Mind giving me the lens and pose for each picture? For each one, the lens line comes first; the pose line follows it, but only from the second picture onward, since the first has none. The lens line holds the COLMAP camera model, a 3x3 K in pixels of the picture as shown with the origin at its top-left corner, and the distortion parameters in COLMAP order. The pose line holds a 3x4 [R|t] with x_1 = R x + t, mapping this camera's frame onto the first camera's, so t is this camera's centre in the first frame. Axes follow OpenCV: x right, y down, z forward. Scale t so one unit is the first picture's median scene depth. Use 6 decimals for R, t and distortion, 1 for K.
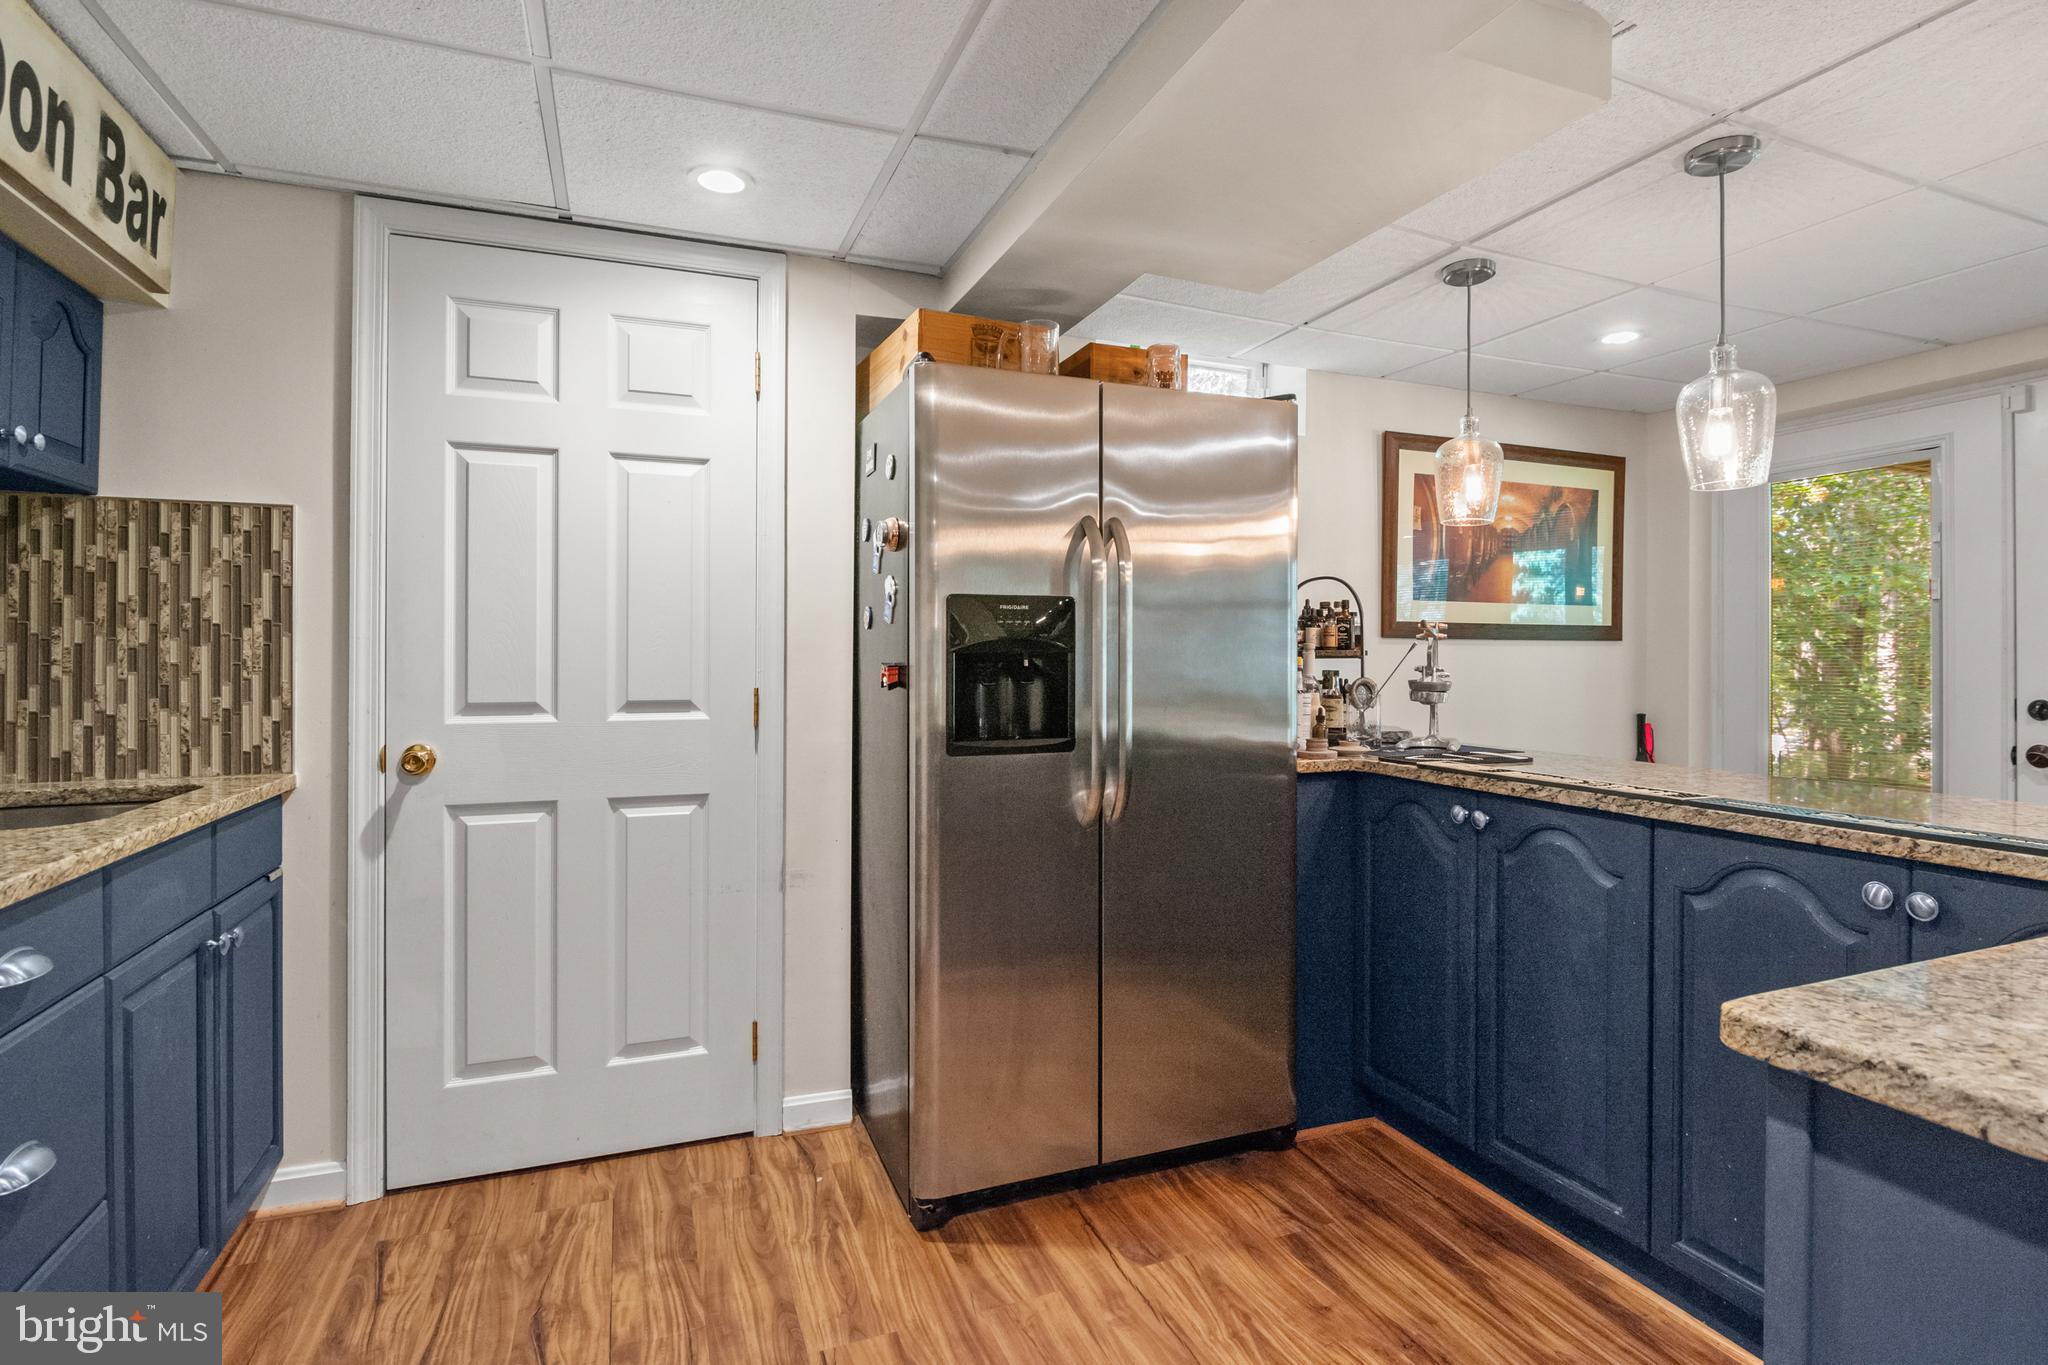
lens RADIAL K [[1024.4, 0, 1027.5], [0, 1024.4, 627.7], [0, 0, 1]] dist [-0.002720, -0.000435]
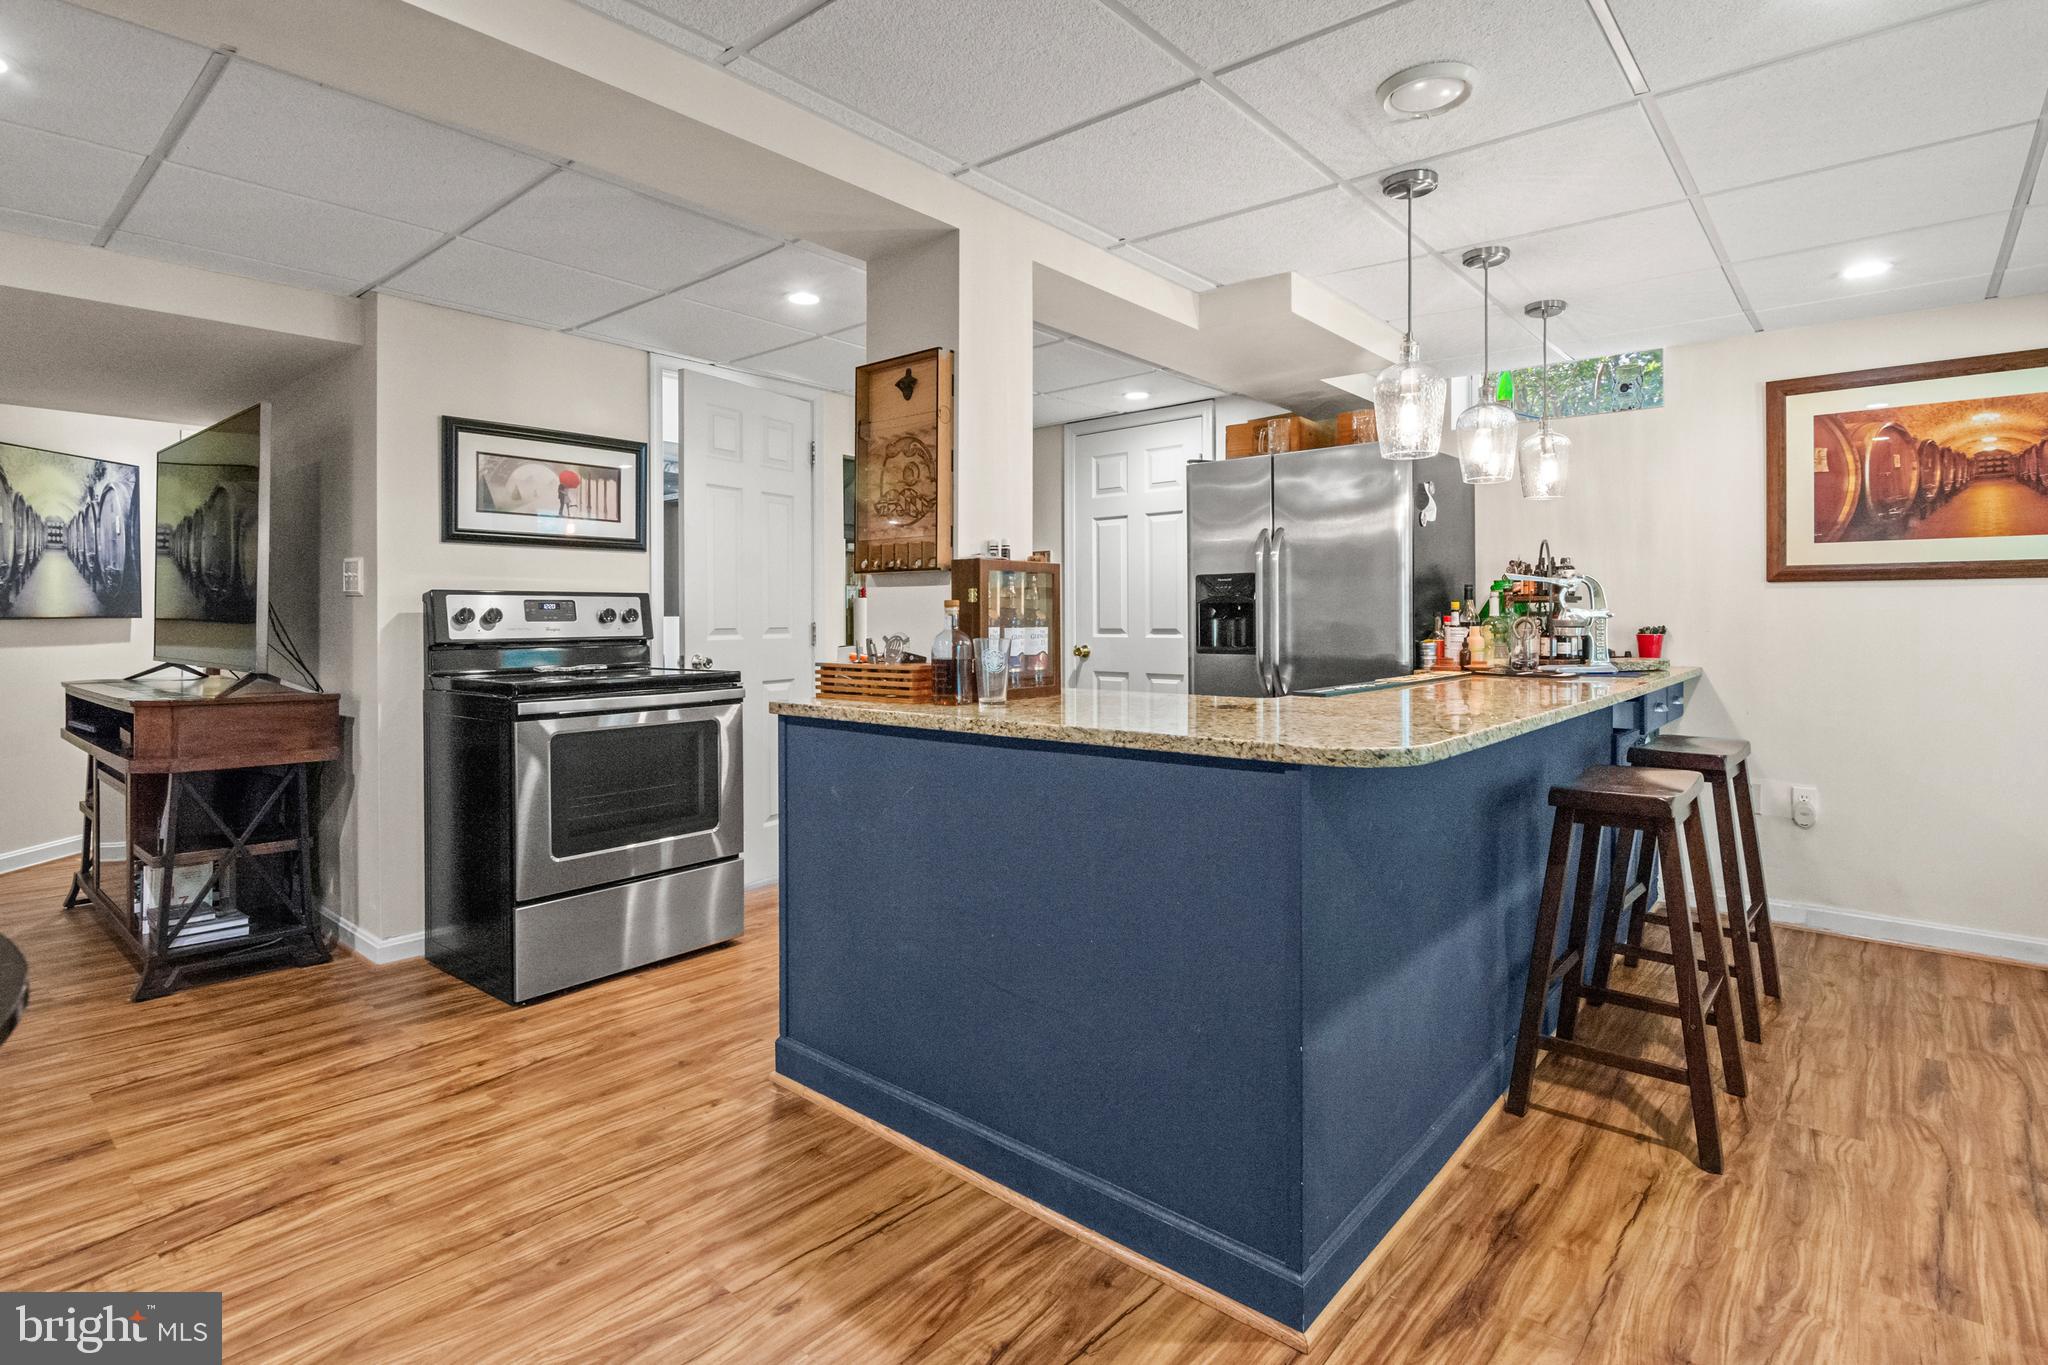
lens RADIAL K [[1024.4, 0, 1027.5], [0, 1024.4, 627.7], [0, 0, 1]] dist [-0.002720, -0.000435]
pose [[0.453019, 0.002591, -0.891497, 1.454603], [0.029106, 0.999420, 0.017695, 0.024137], [0.891026, -0.033964, 0.452681, -0.216321]]
